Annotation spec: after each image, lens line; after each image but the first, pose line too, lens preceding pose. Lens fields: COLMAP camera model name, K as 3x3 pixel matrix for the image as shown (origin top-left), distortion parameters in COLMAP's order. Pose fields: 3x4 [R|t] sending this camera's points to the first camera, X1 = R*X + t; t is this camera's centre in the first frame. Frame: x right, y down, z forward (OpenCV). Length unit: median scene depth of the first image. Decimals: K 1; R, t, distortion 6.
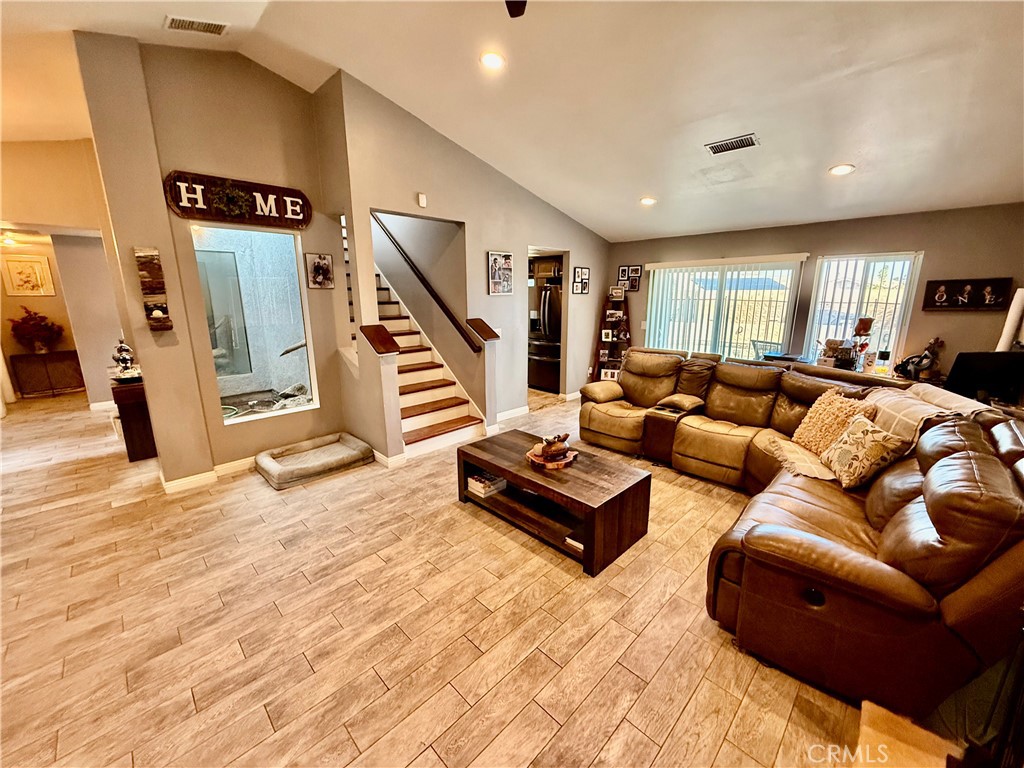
lens RADIAL K [[409.1, 0, 509.2], [0, 409.1, 385.2], [0, 0, 1]] dist [0.000046, 0.000471]
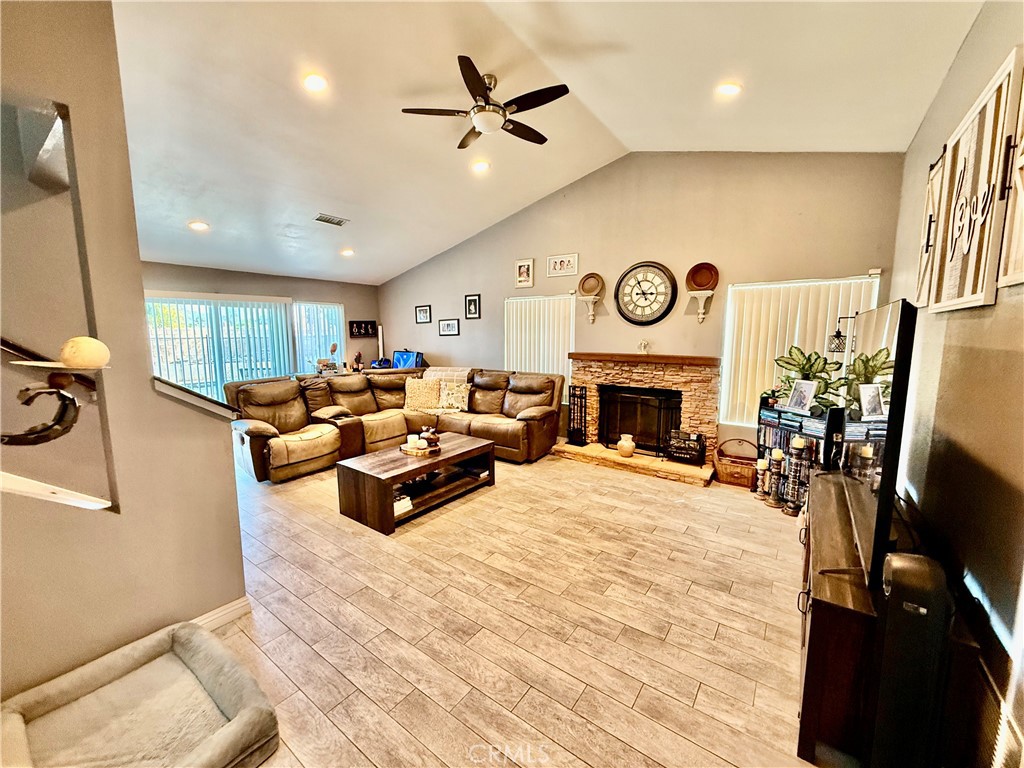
lens RADIAL K [[409.1, 0, 510.8], [0, 409.1, 384.5], [0, 0, 1]] dist [0.000046, 0.000471]
pose [[-0.161533, -0.119564, 0.979598, -0.903890], [0.219582, 0.963396, 0.153795, -0.116456], [-0.962128, 0.239945, -0.129366, 0.662663]]
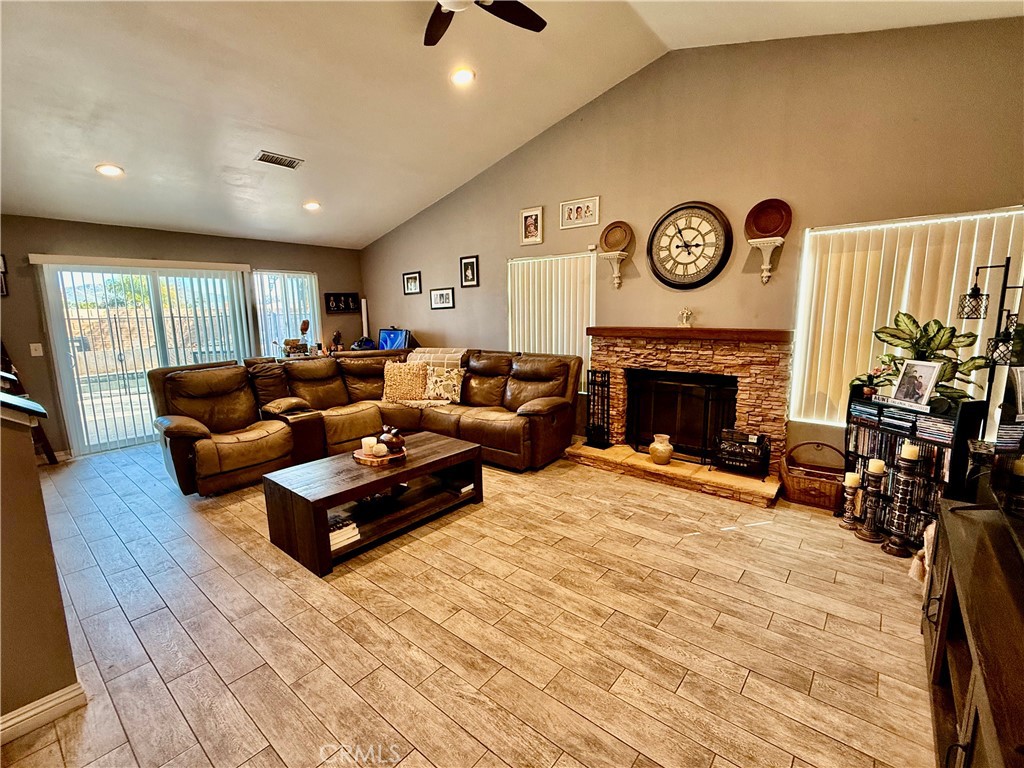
lens RADIAL K [[458.4, 0, 513.4], [0, 458.4, 385.3], [0, 0, 1]] dist [0.000942, -0.000780]
pose [[-0.103389, -0.154949, 0.982498, -0.744320], [0.234296, 0.956201, 0.175457, -0.074466], [-0.966652, 0.248335, -0.062557, 0.567548]]
